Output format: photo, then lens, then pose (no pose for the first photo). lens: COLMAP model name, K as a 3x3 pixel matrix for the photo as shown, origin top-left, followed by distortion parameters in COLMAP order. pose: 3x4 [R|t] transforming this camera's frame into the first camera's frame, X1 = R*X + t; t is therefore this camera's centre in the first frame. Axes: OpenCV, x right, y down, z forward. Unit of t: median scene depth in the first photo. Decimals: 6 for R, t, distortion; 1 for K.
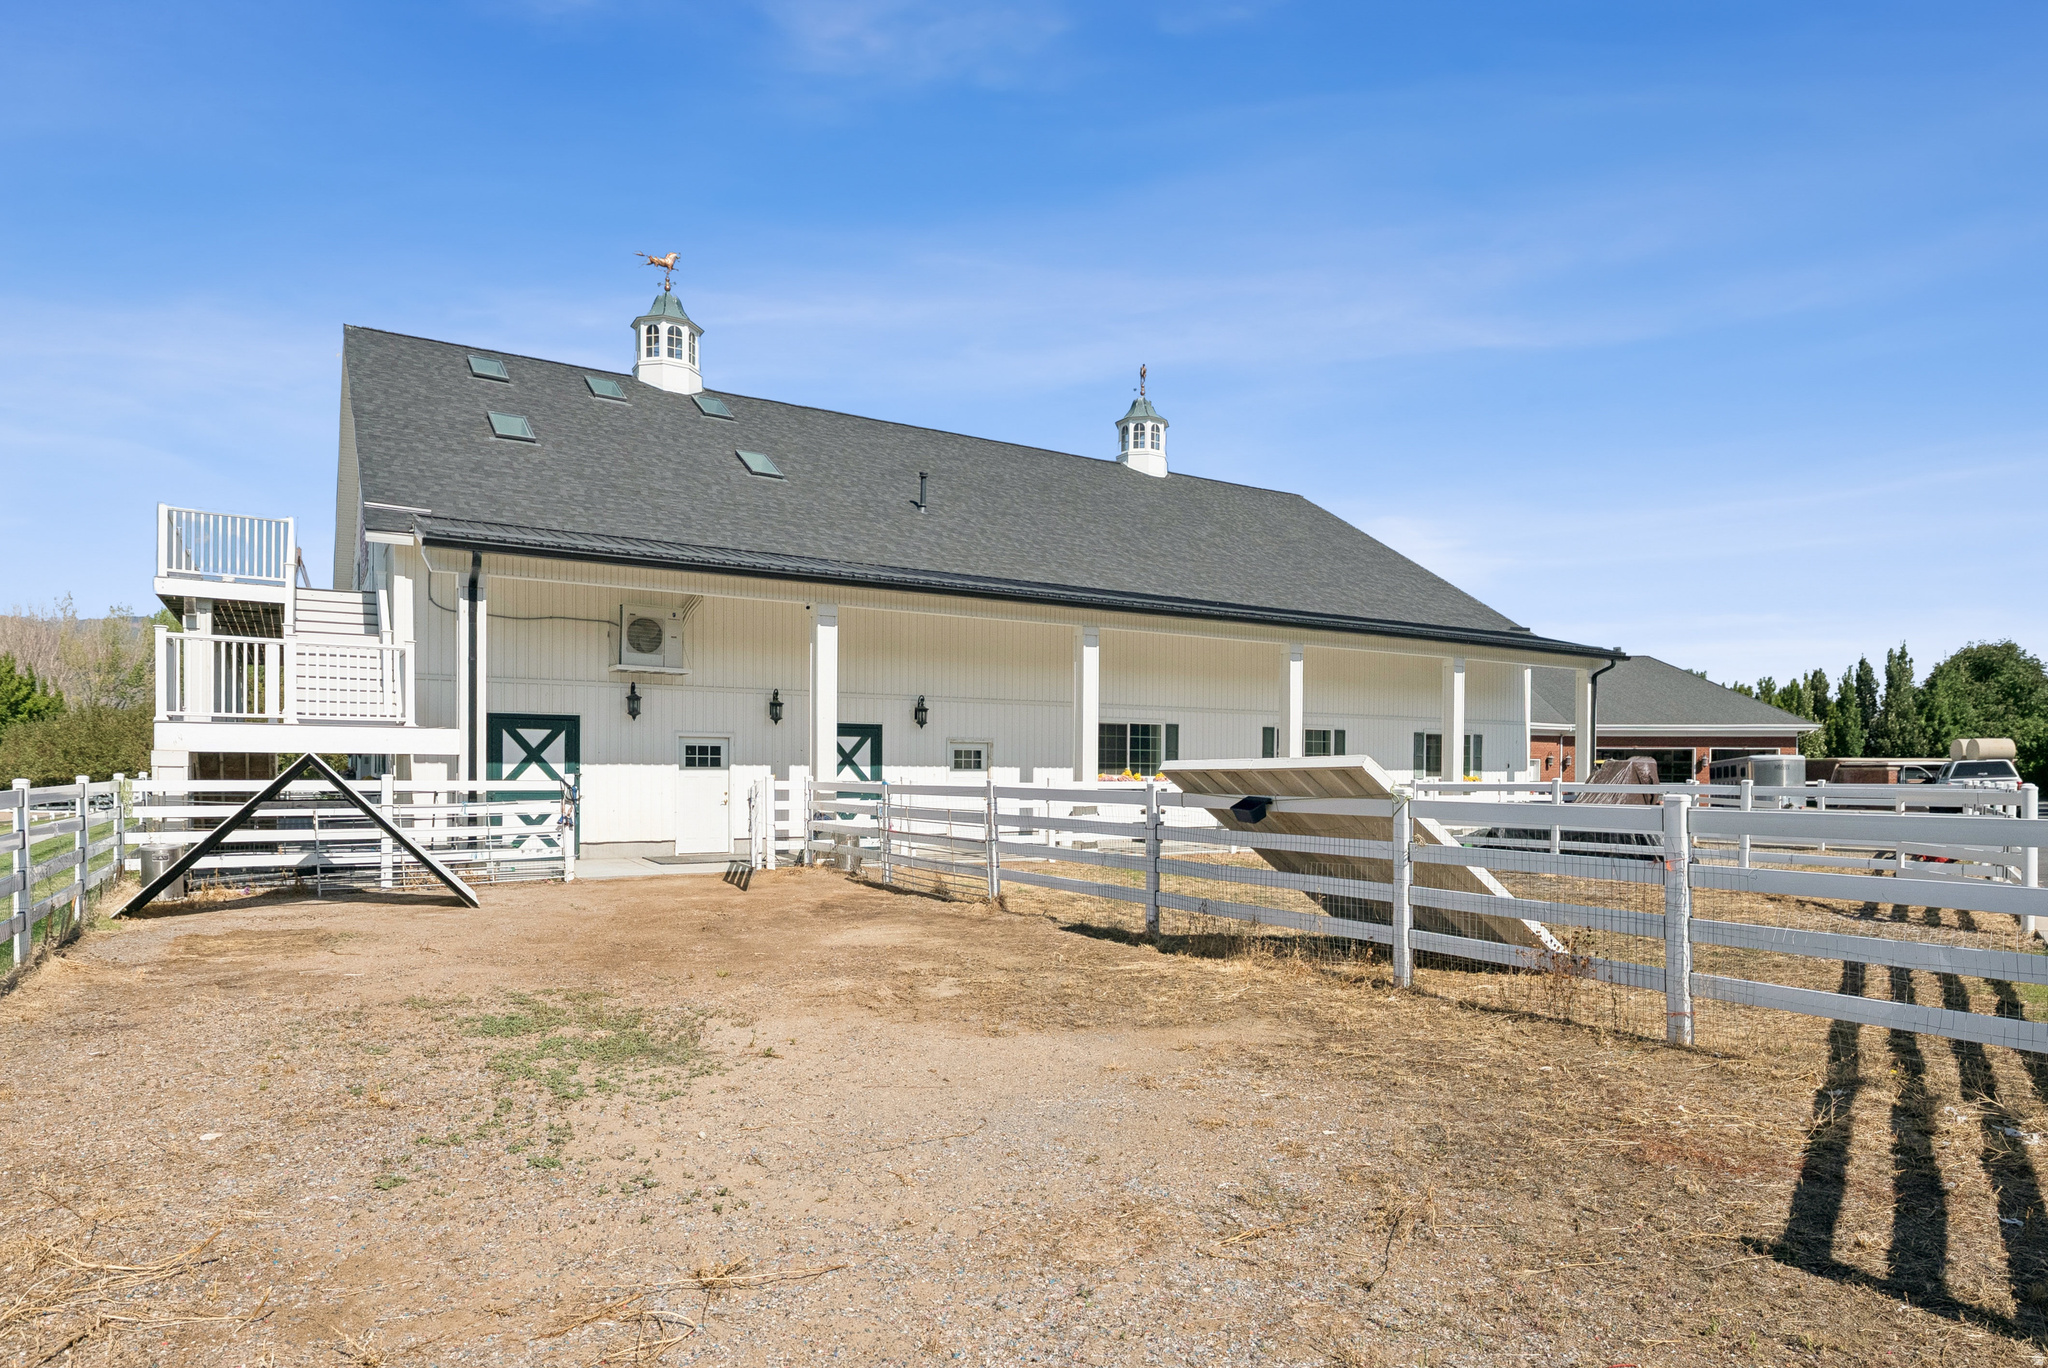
lens RADIAL K [[1193.0, 0, 1033.8], [0, 1193.0, 770.6], [0, 0, 1]] dist [0.007044, -0.000534]
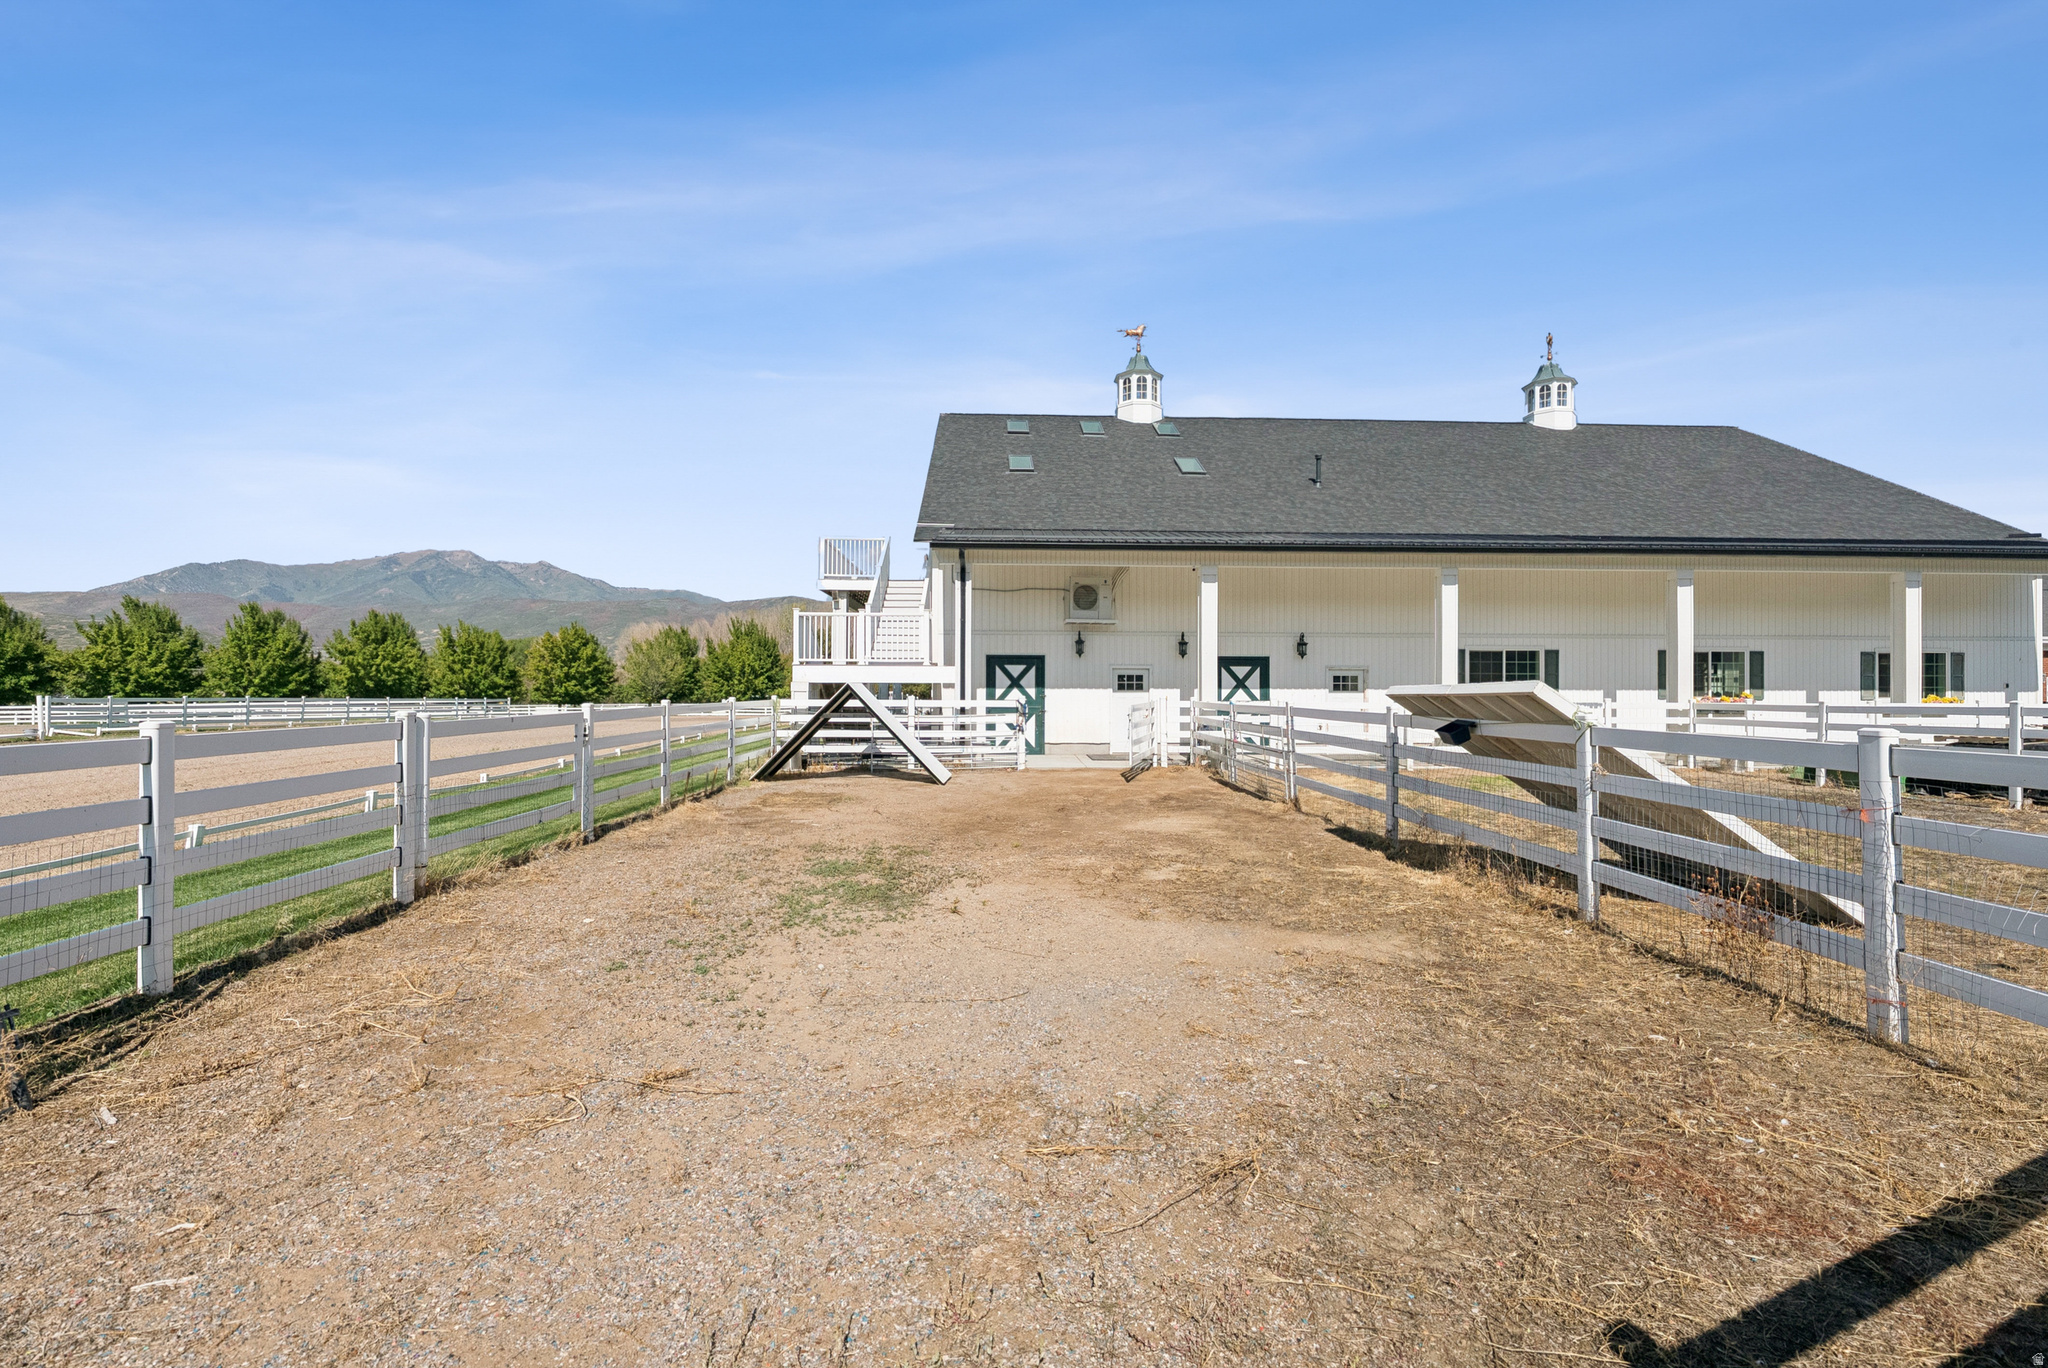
lens RADIAL K [[866.3, 0, 1019.1], [0, 866.3, 679.2], [0, 0, 1]] dist [0.000012, -0.000016]
pose [[0.866471, -0.009047, -0.499145, 0.125693], [0.002452, 0.999901, -0.013867, -0.002545], [0.499221, 0.010791, 0.866407, 0.077004]]
